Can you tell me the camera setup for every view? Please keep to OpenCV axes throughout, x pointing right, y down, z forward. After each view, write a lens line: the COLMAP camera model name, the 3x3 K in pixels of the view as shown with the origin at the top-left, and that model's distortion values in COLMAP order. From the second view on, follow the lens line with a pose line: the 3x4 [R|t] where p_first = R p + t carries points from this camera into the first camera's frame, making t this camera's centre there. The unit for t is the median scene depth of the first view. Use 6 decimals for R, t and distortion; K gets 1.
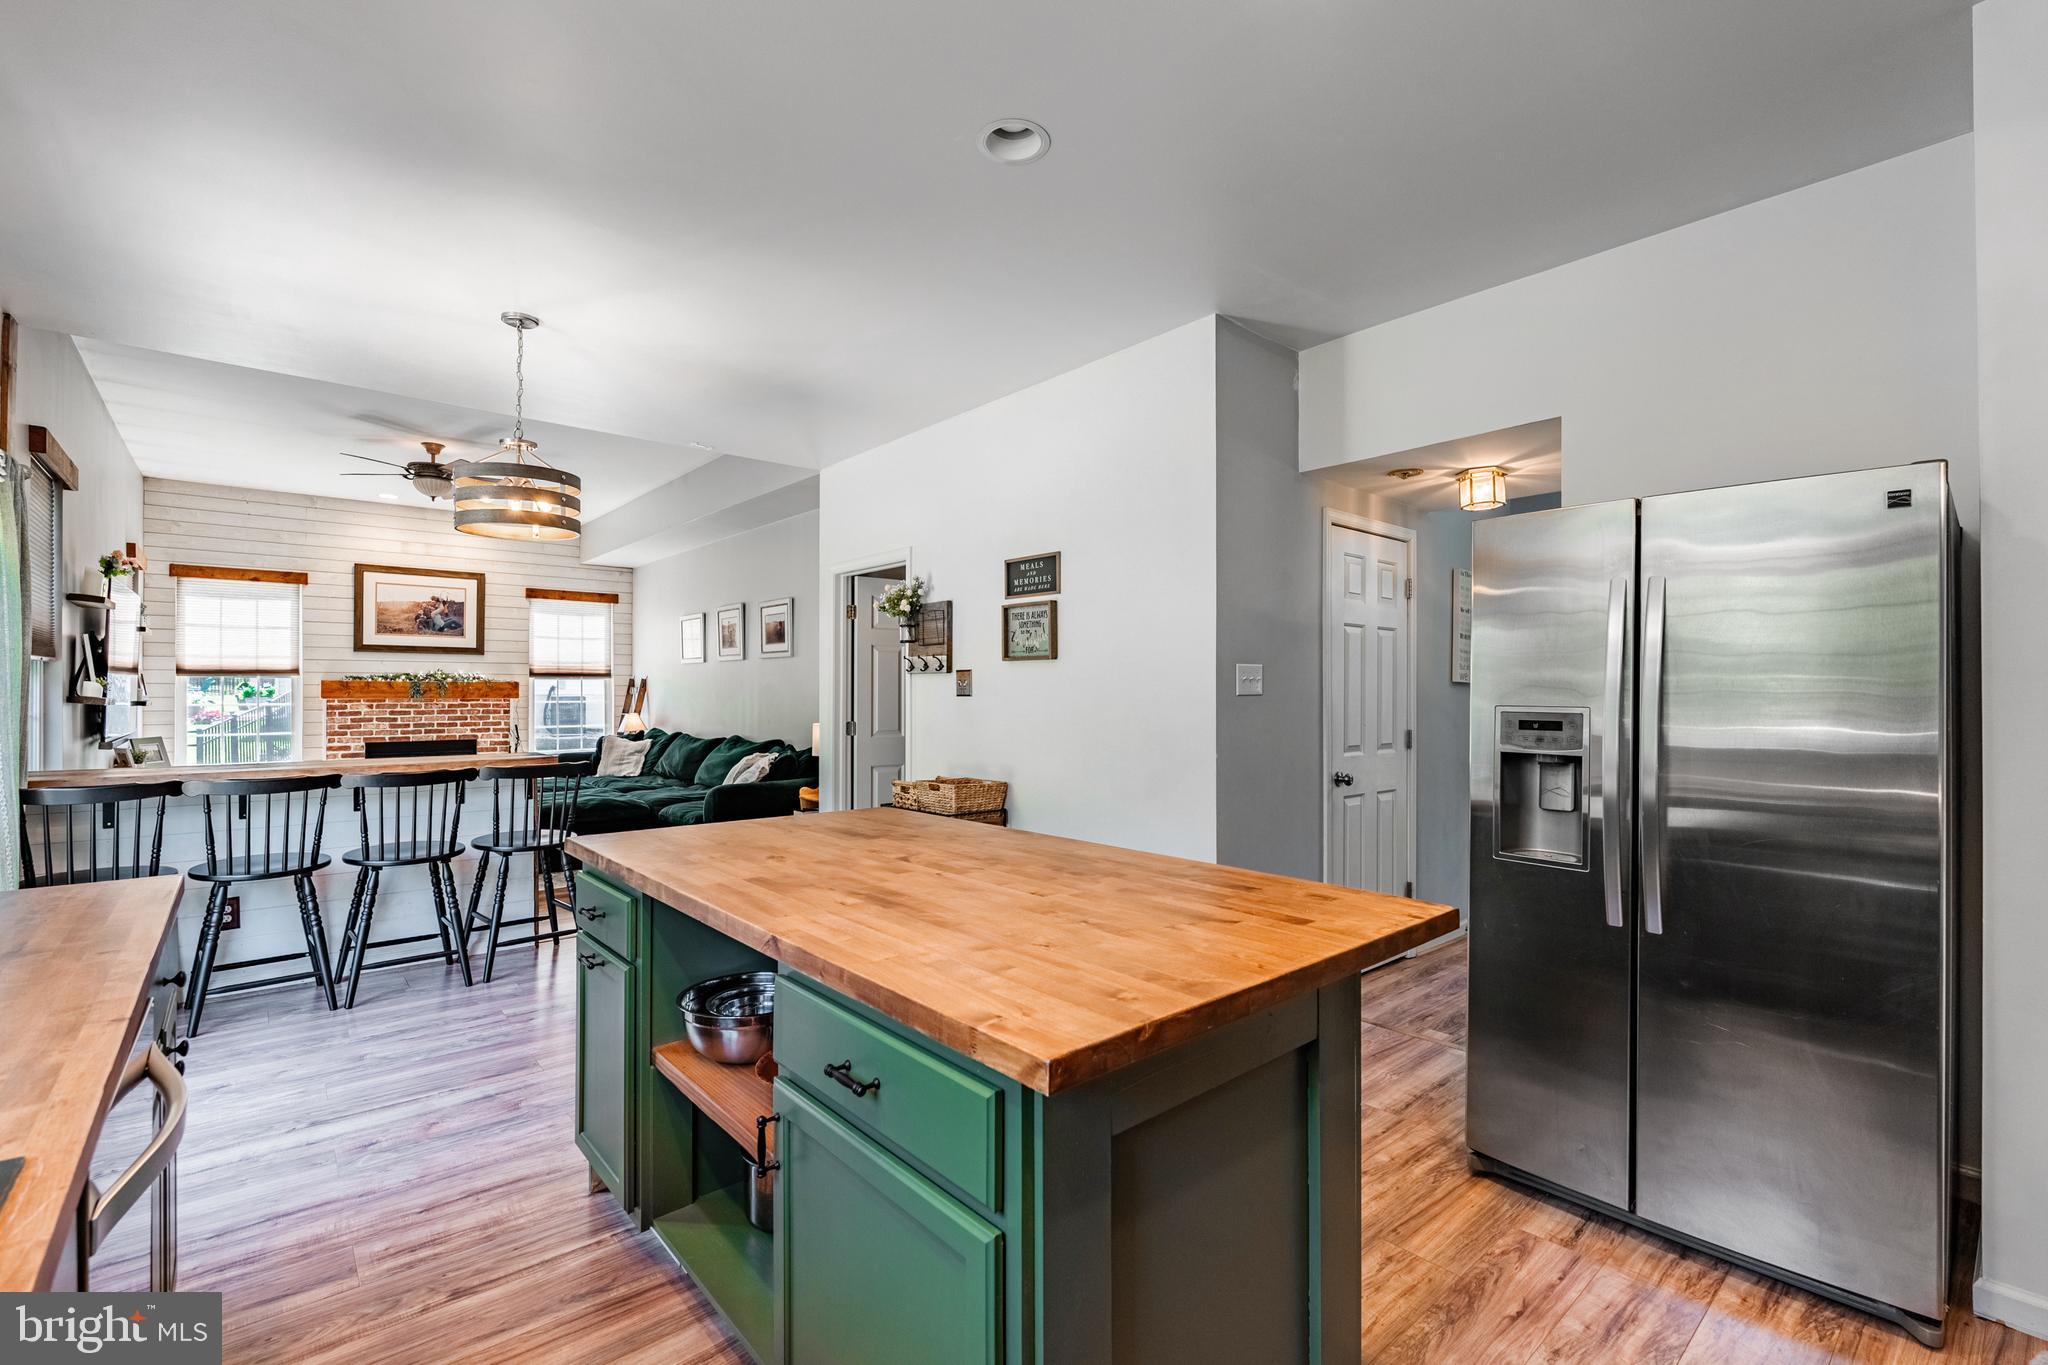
lens RADIAL K [[910.4, 0, 1024.4], [0, 910.4, 680.5], [0, 0, 1]] dist [-0.004481, 0.002658]
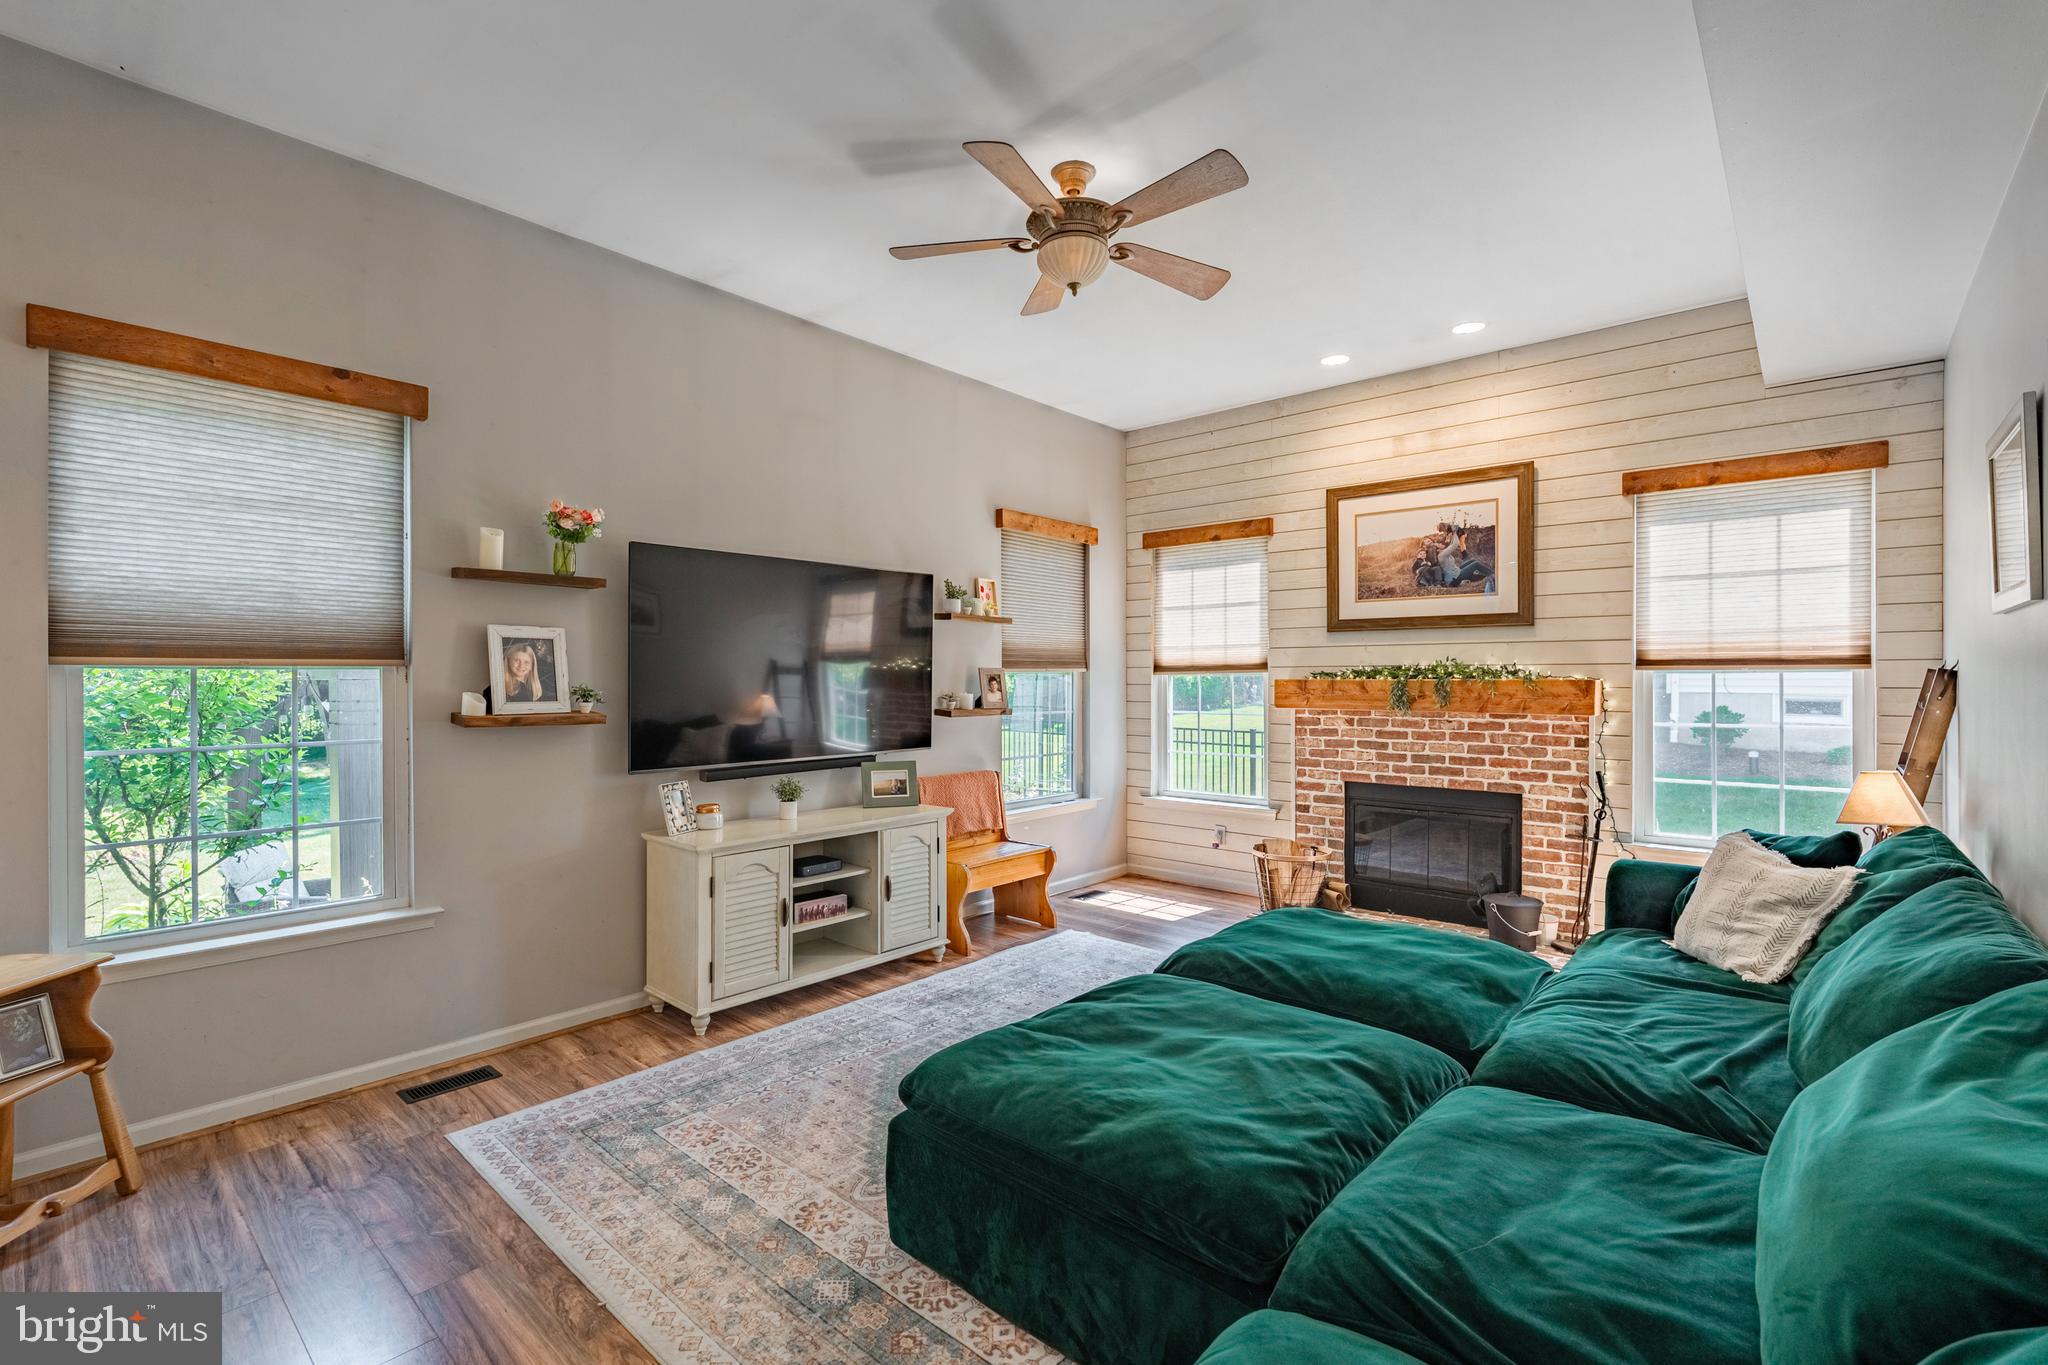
lens RADIAL K [[910.4, 0, 1026.7], [0, 910.4, 692.1], [0, 0, 1]] dist [-0.004481, 0.002658]
pose [[0.141434, 0.010404, -0.989893, -0.149375], [0.011815, 0.999856, 0.012197, -0.001267], [0.989877, -0.013421, 0.141291, 0.696645]]
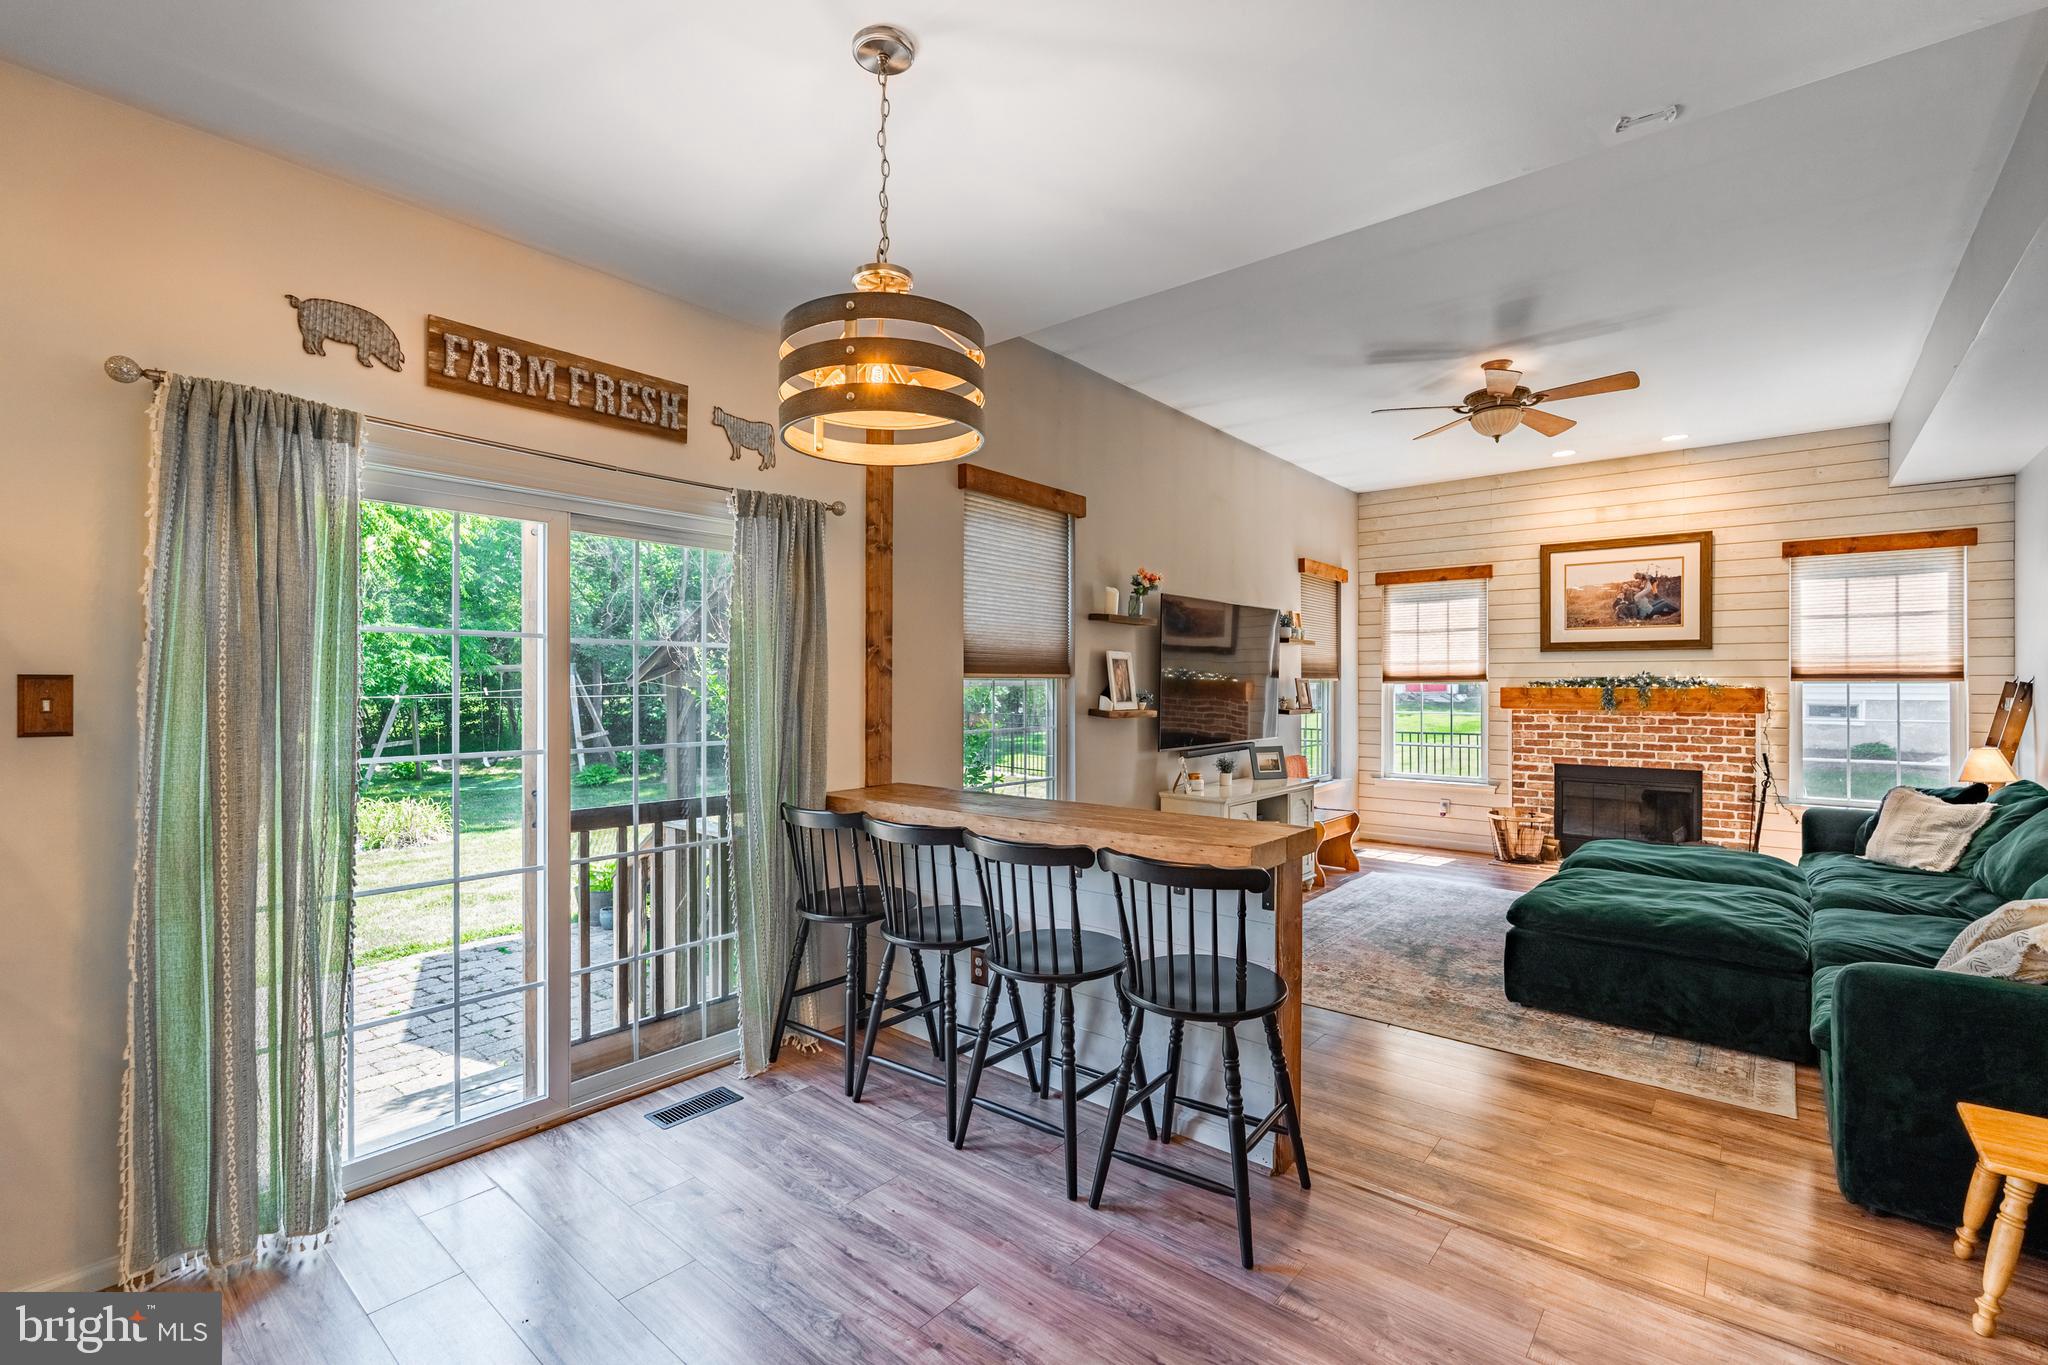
lens RADIAL K [[910.4, 0, 1037.5], [0, 910.4, 693.4], [0, 0, 1]] dist [-0.004481, 0.002658]
pose [[0.176457, 0.005975, -0.984290, -0.004761], [0.009573, 0.999924, 0.007786, -0.005131], [0.984262, -0.010797, 0.176386, 0.396834]]
